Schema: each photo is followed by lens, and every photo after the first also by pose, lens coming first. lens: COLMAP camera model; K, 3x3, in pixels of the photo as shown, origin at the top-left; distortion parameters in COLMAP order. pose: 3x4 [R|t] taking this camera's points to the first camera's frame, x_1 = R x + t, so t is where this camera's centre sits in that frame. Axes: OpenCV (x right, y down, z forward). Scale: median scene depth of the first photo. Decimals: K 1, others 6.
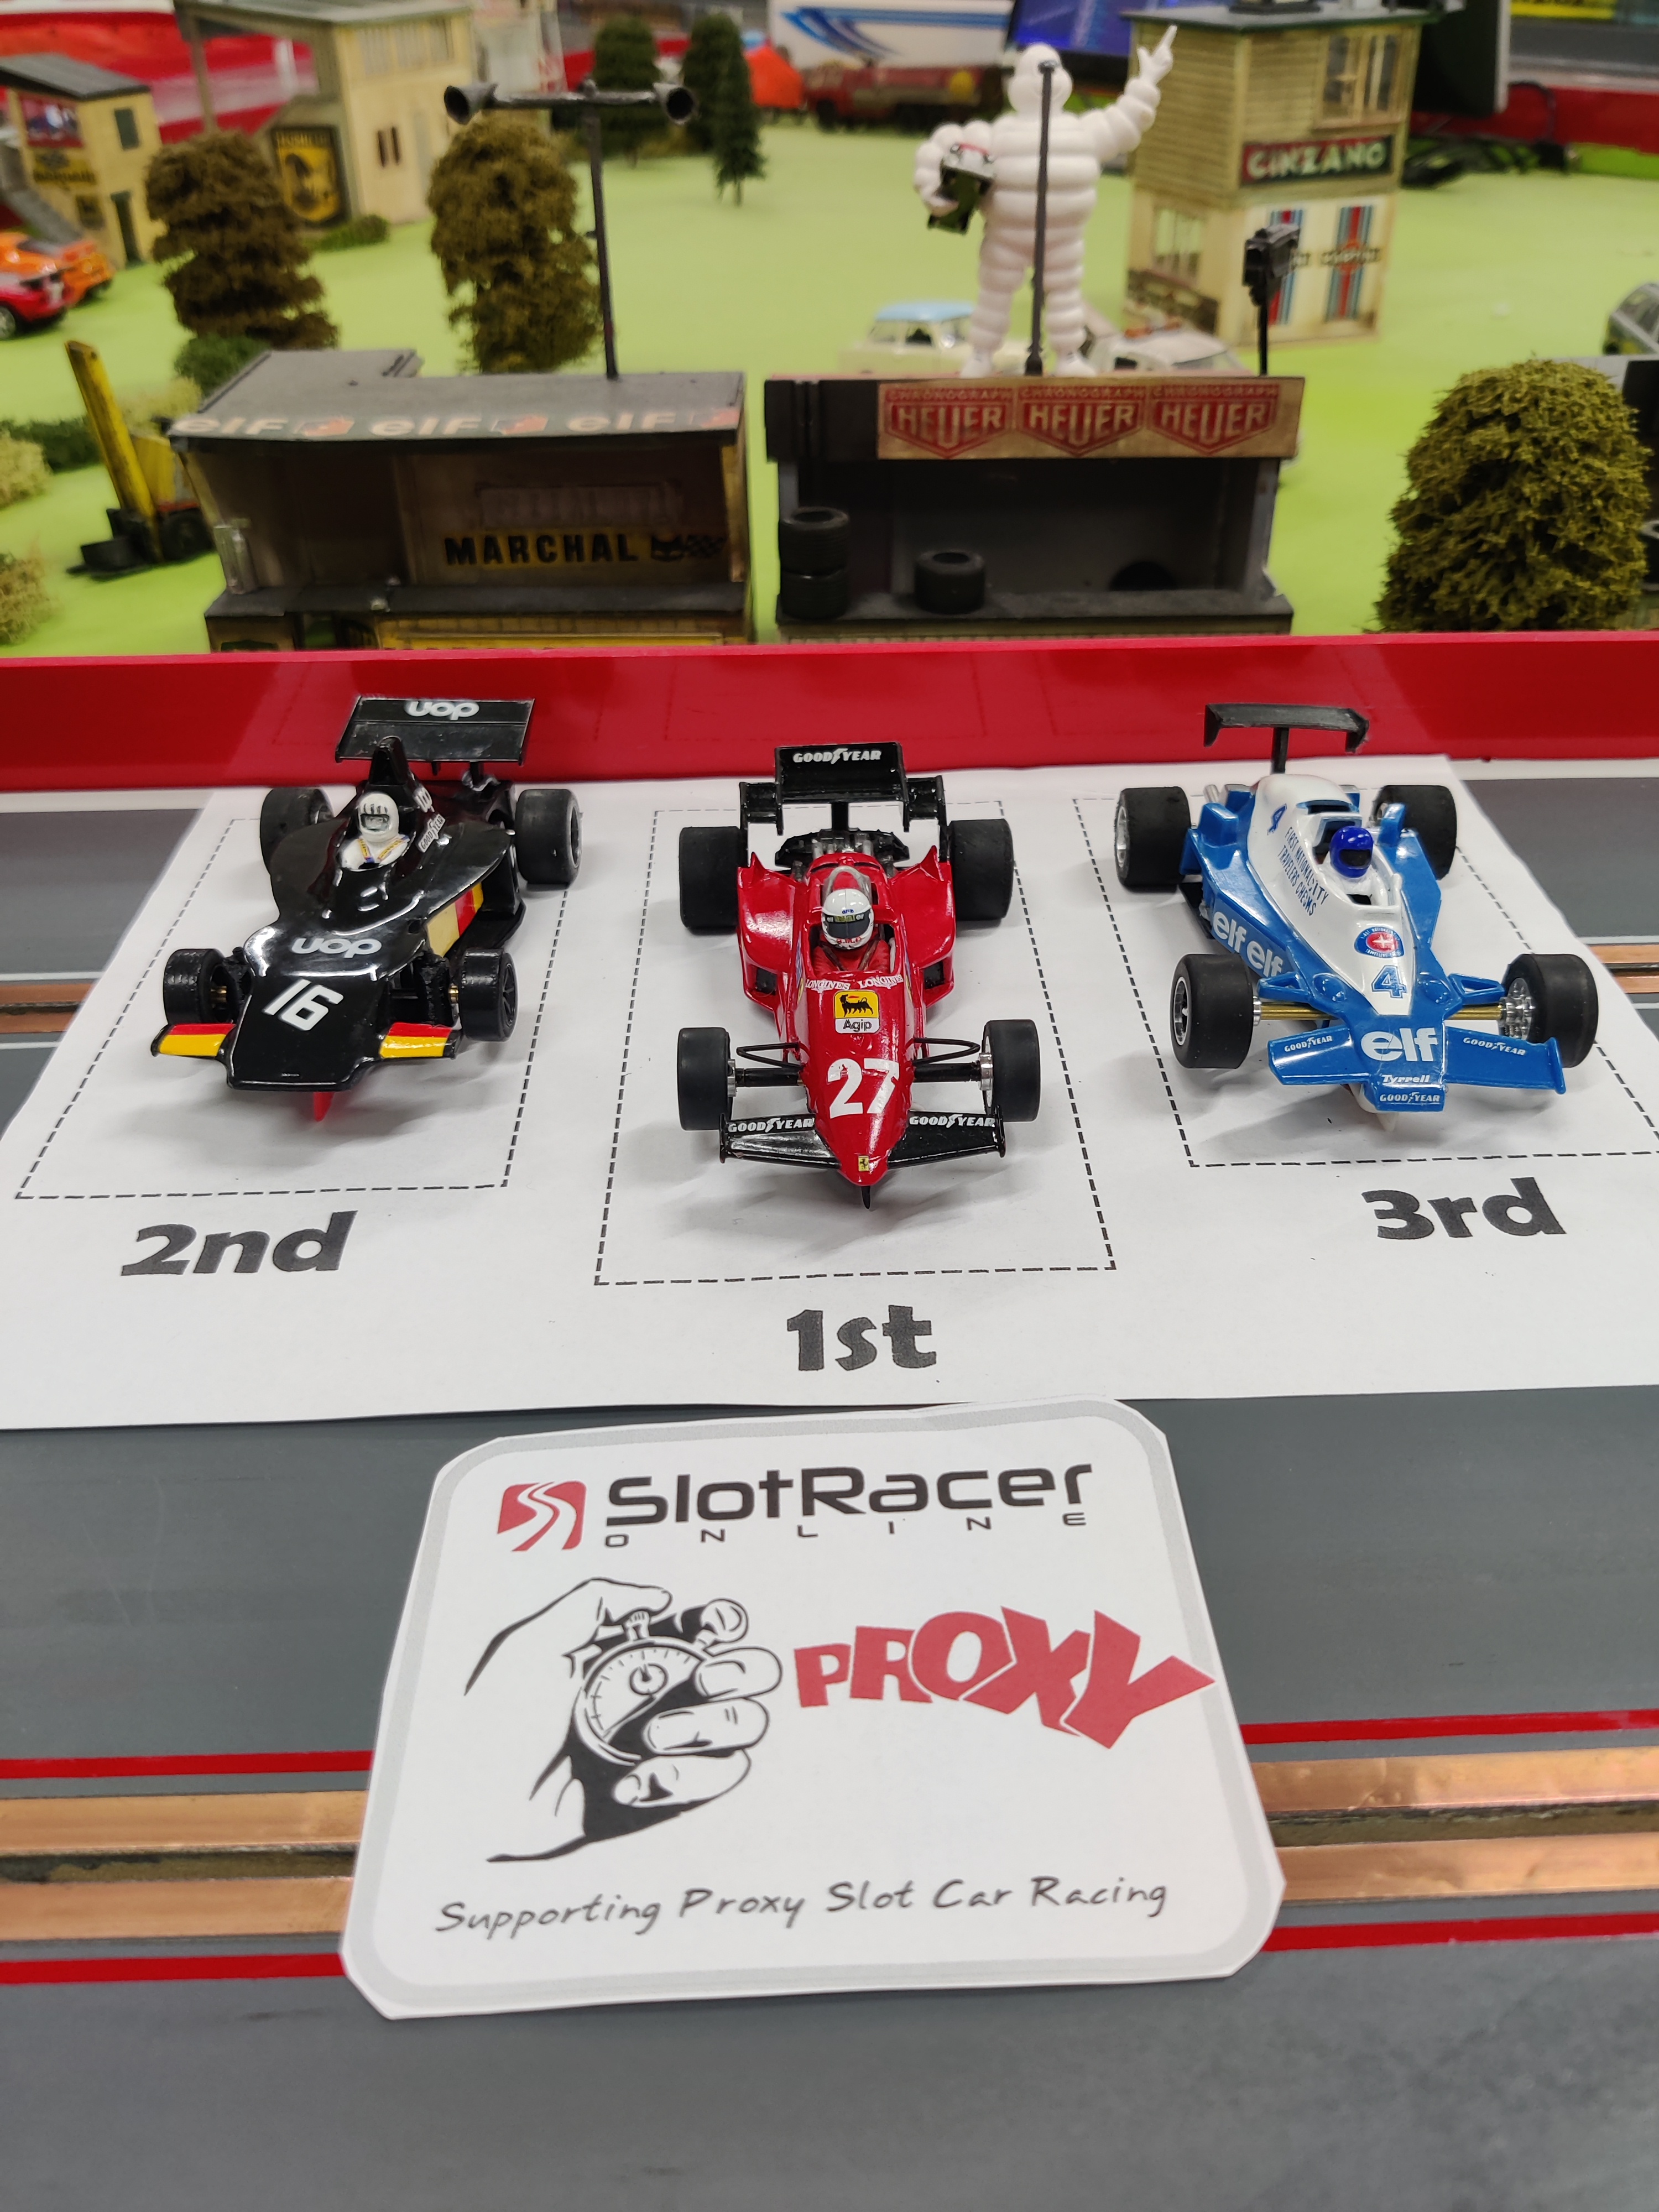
lens RADIAL K [[1758.1, 0, 829.5], [0, 1758.1, 1106.0], [0, 0, 1]] dist [-0.030959, 0.006024]
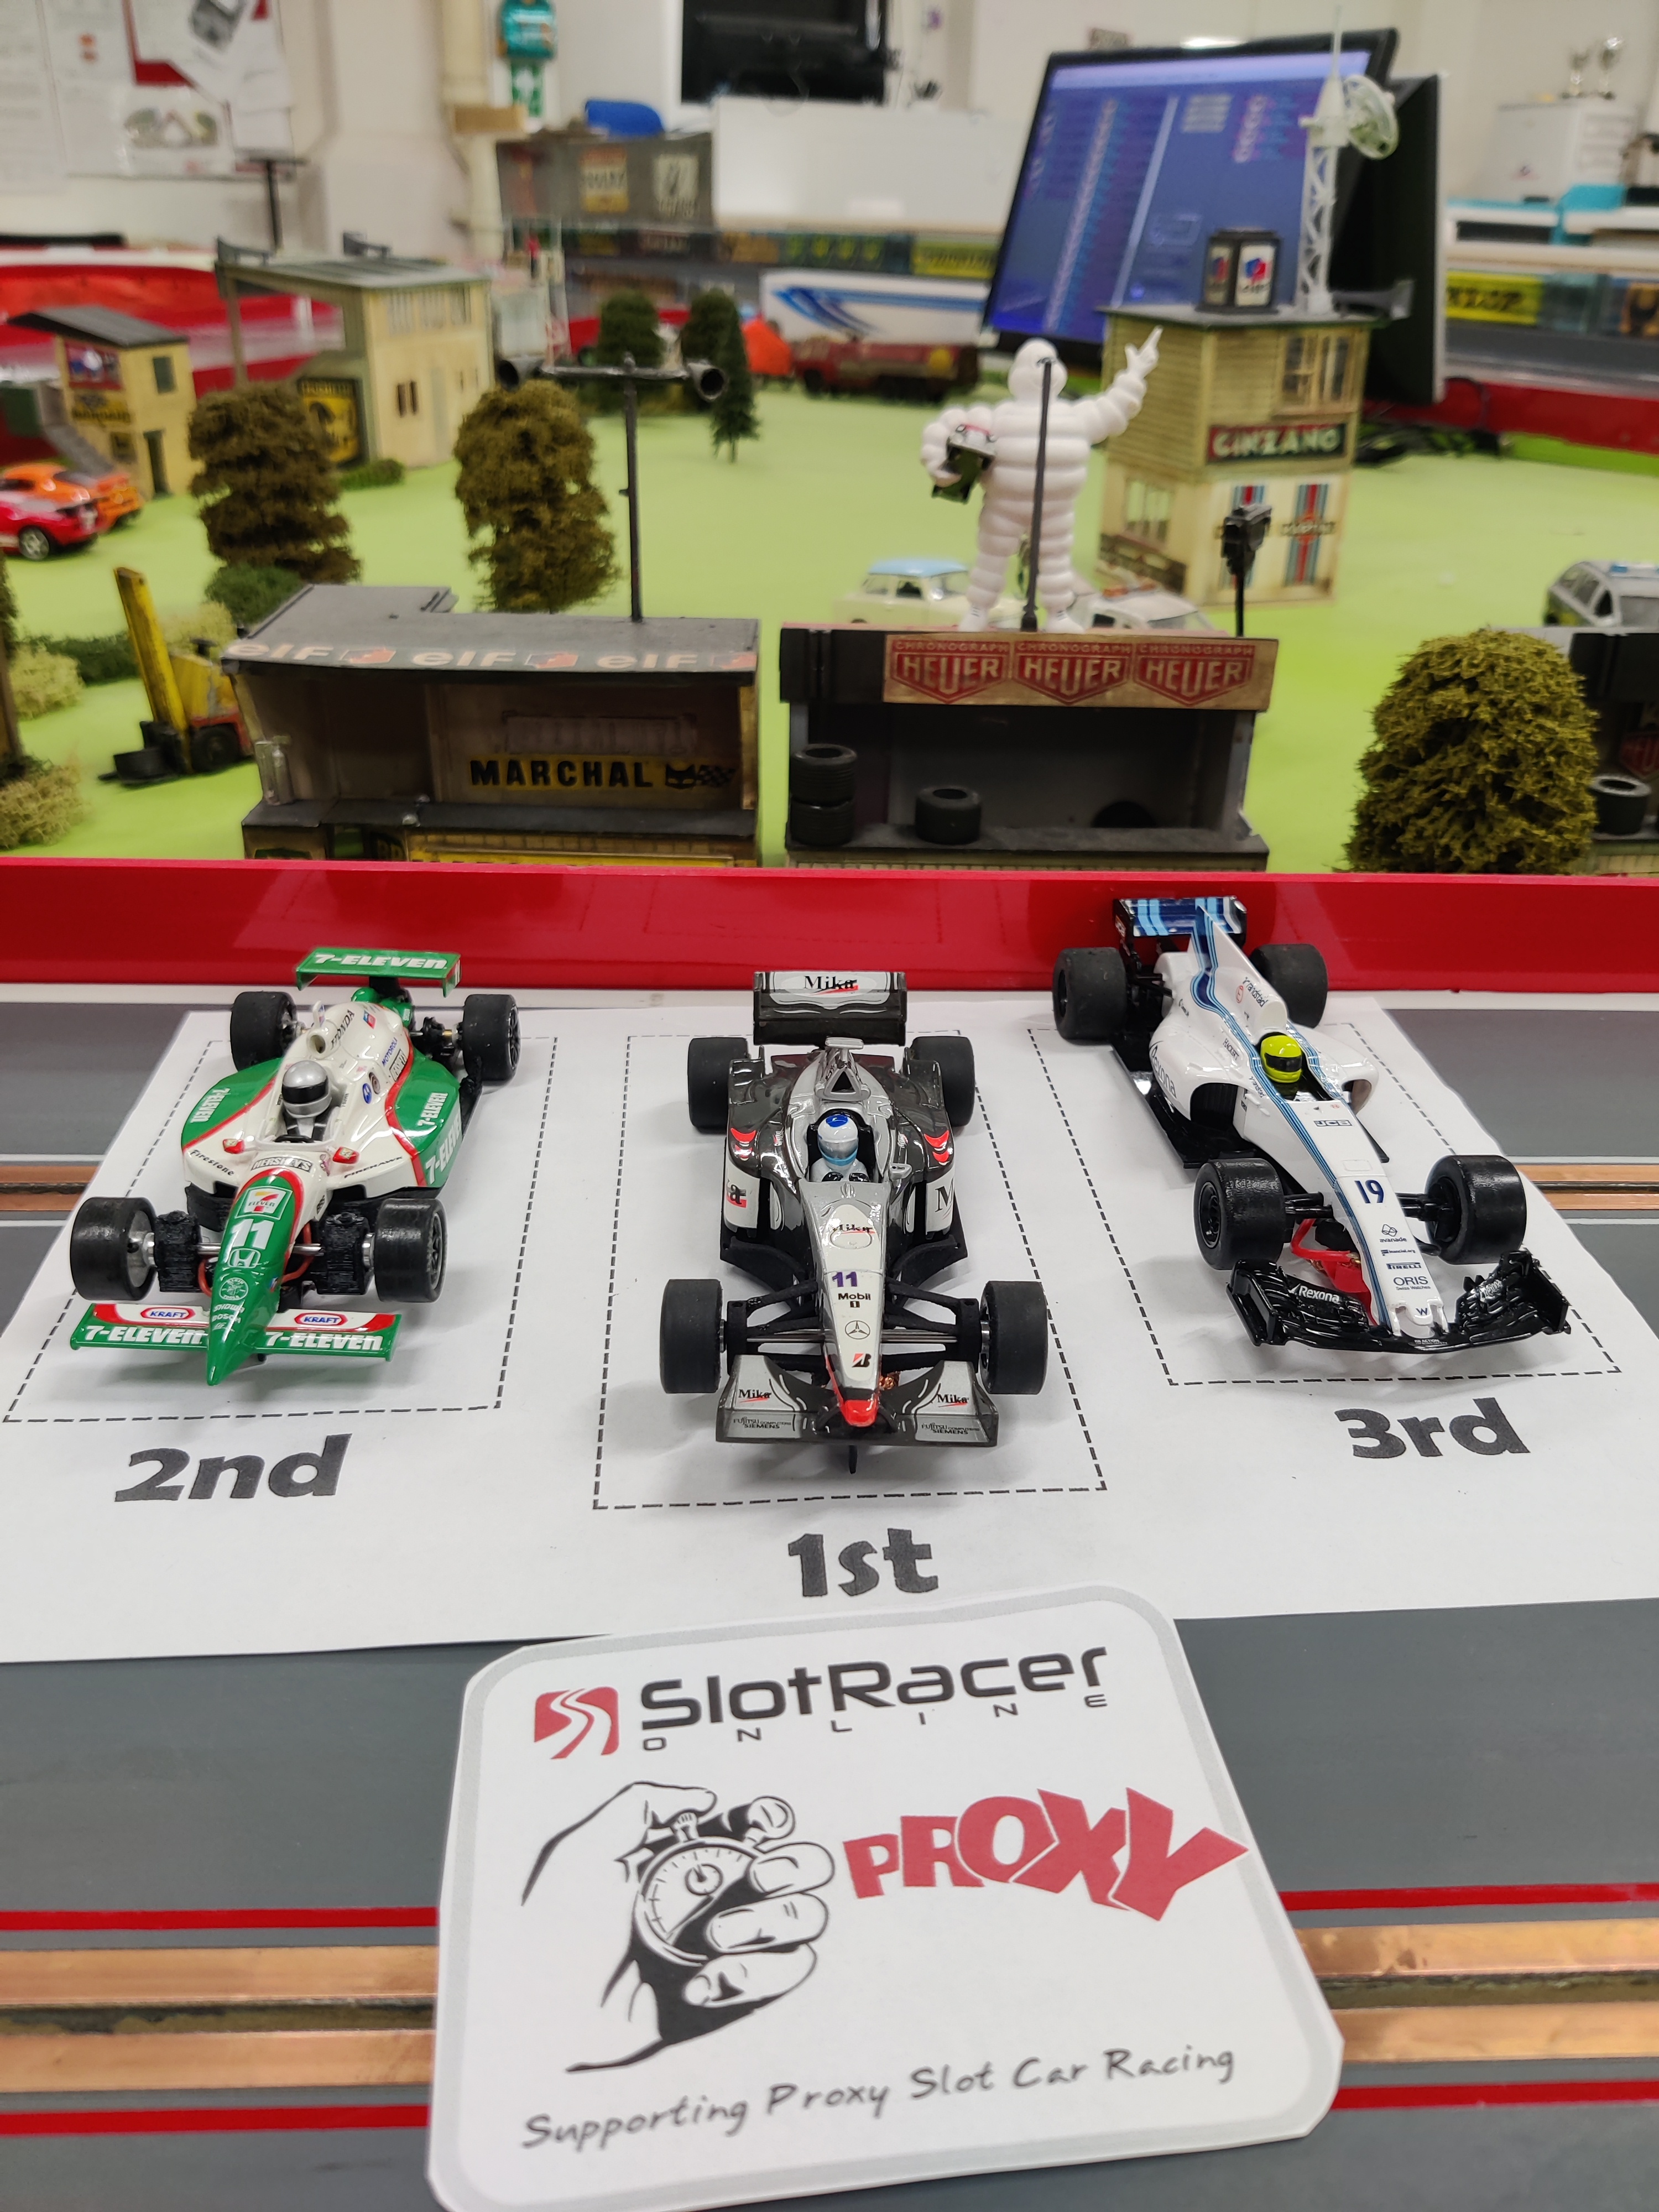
lens RADIAL K [[1781.9, 0, 800.3], [0, 1781.9, 1103.6], [0, 0, 1]] dist [0.038457, -0.152578]
pose [[0.999392, 0.024850, 0.024446, -0.042304], [-0.021581, 0.991803, -0.125943, 0.014144], [-0.027375, 0.125339, 0.991736, -0.054150]]
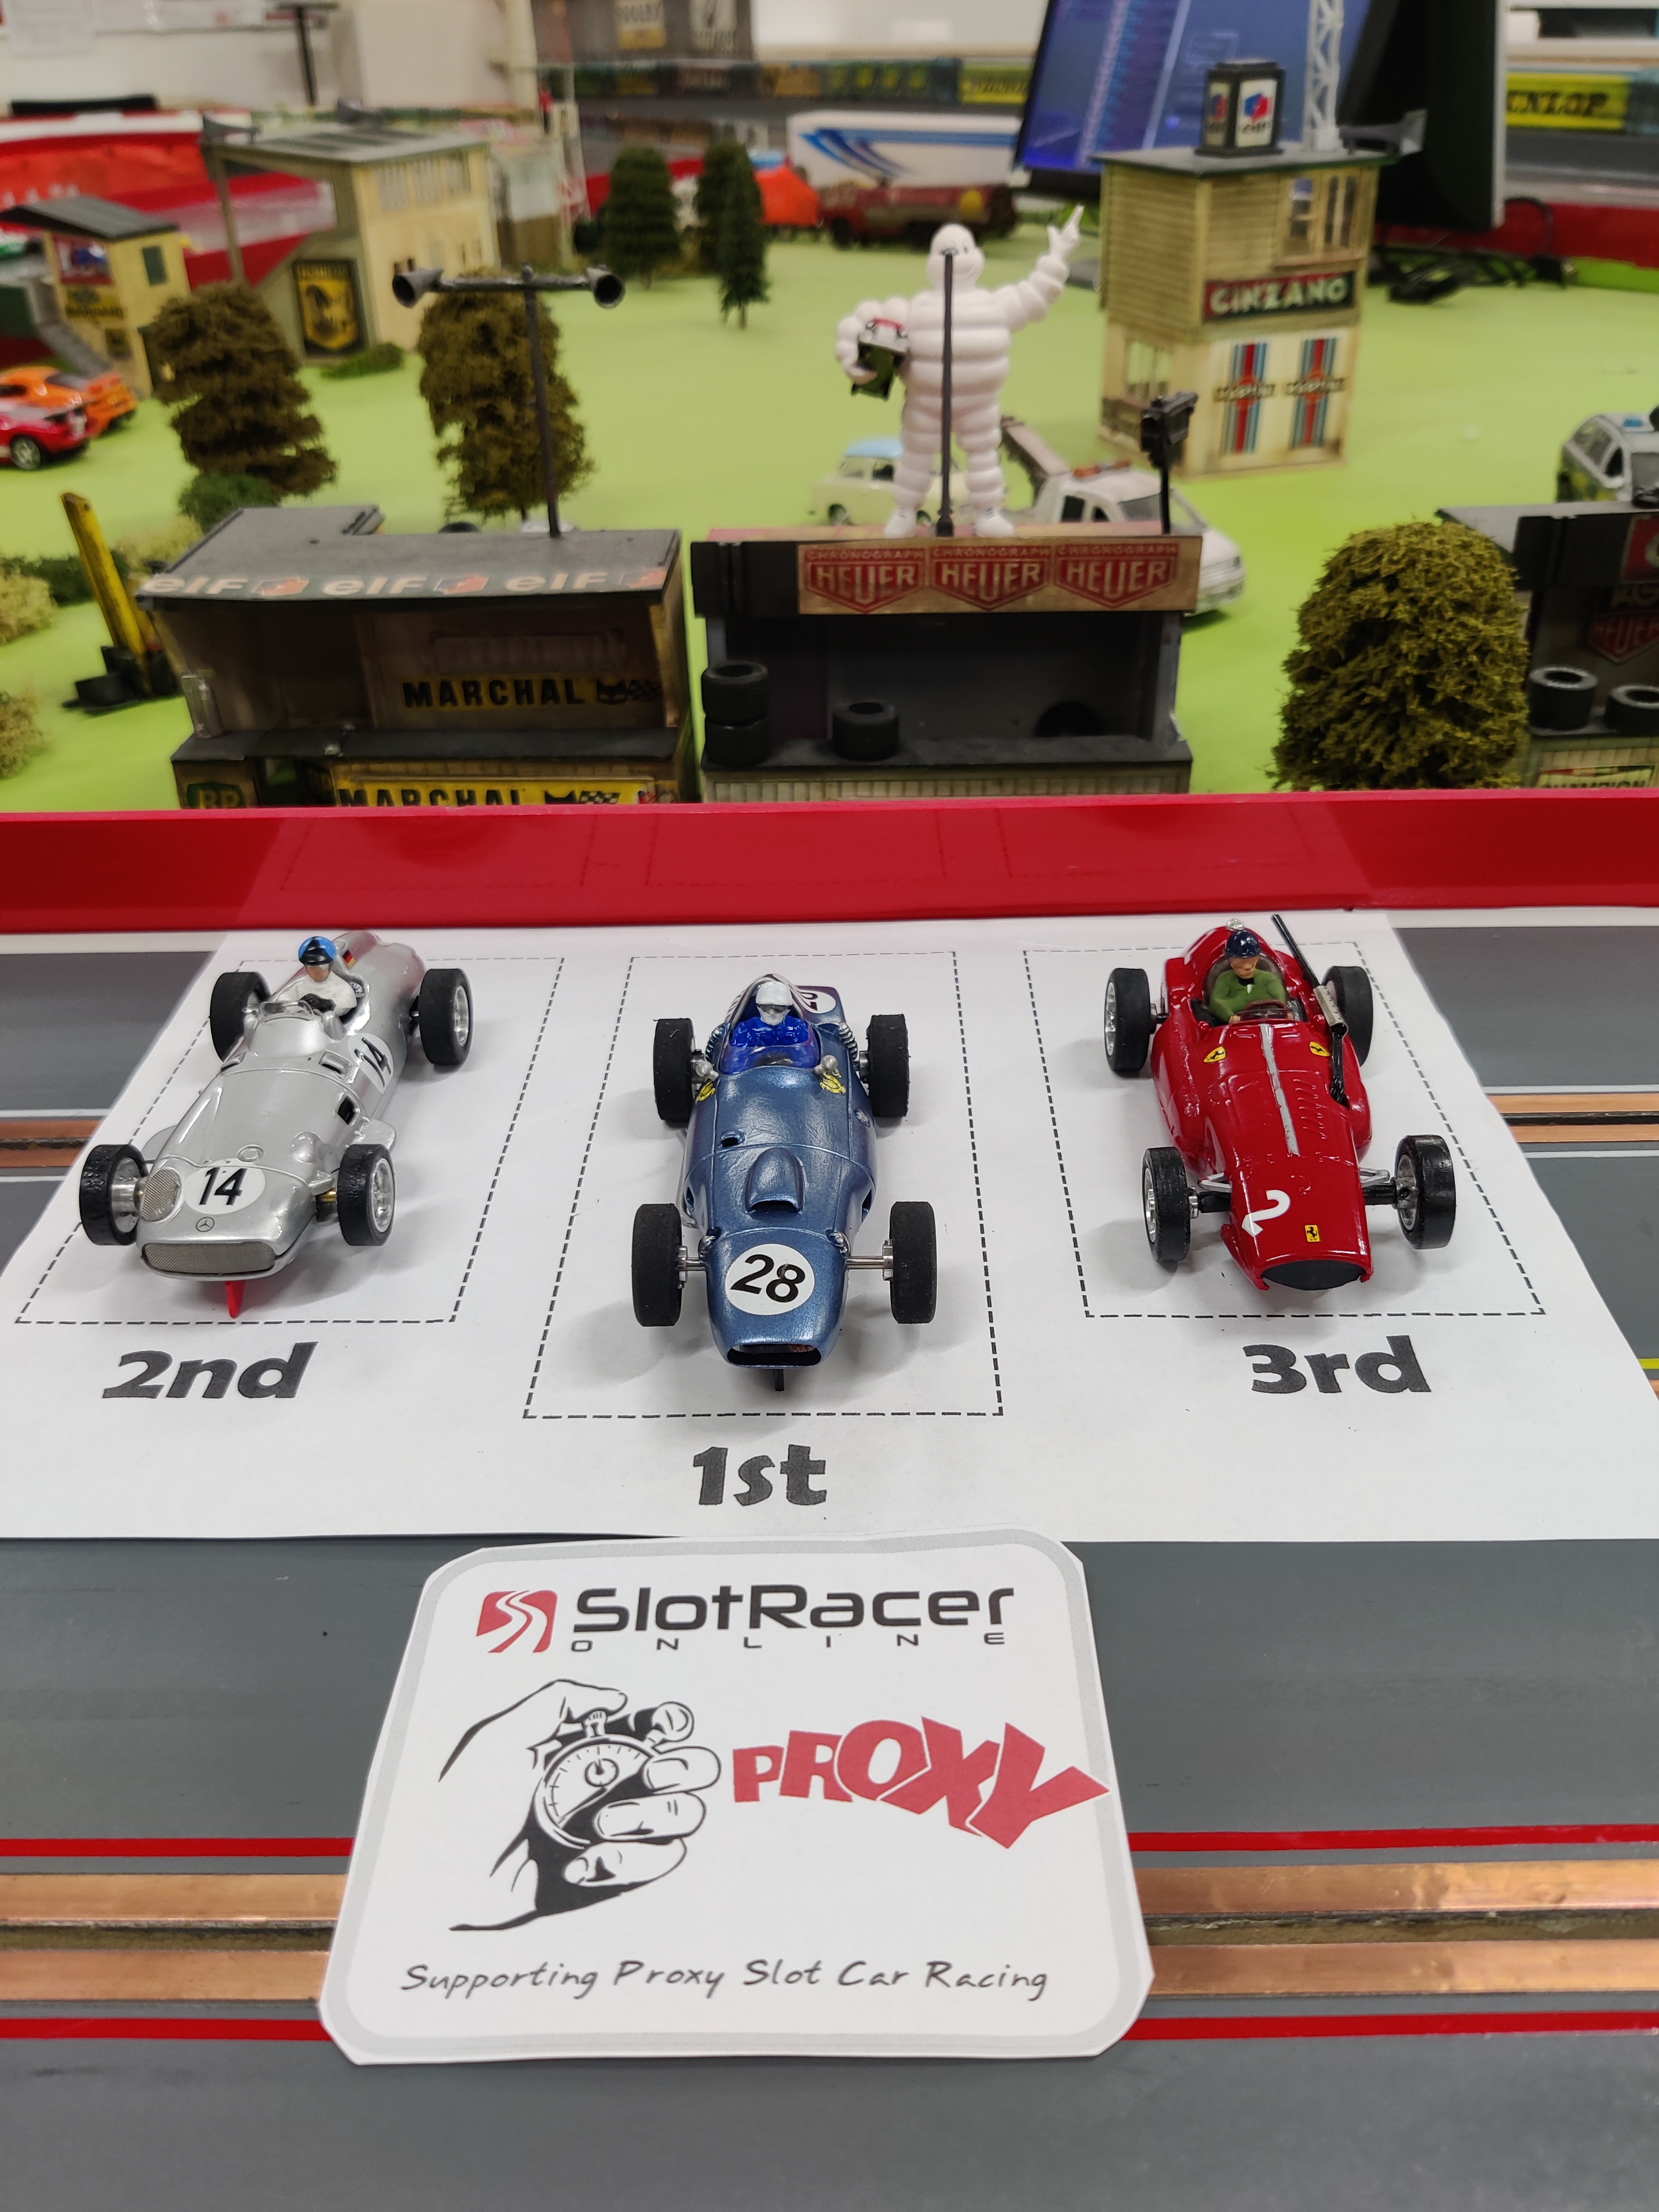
lens RADIAL K [[1825.2, 0, 901.9], [0, 1825.2, 1107.1], [0, 0, 1]] dist [-0.004304, -0.041702]
pose [[0.999356, 0.007399, -0.035126, 0.125406], [-0.008484, 0.999488, -0.030848, -0.036794], [0.034879, 0.031126, 0.998907, -0.086261]]
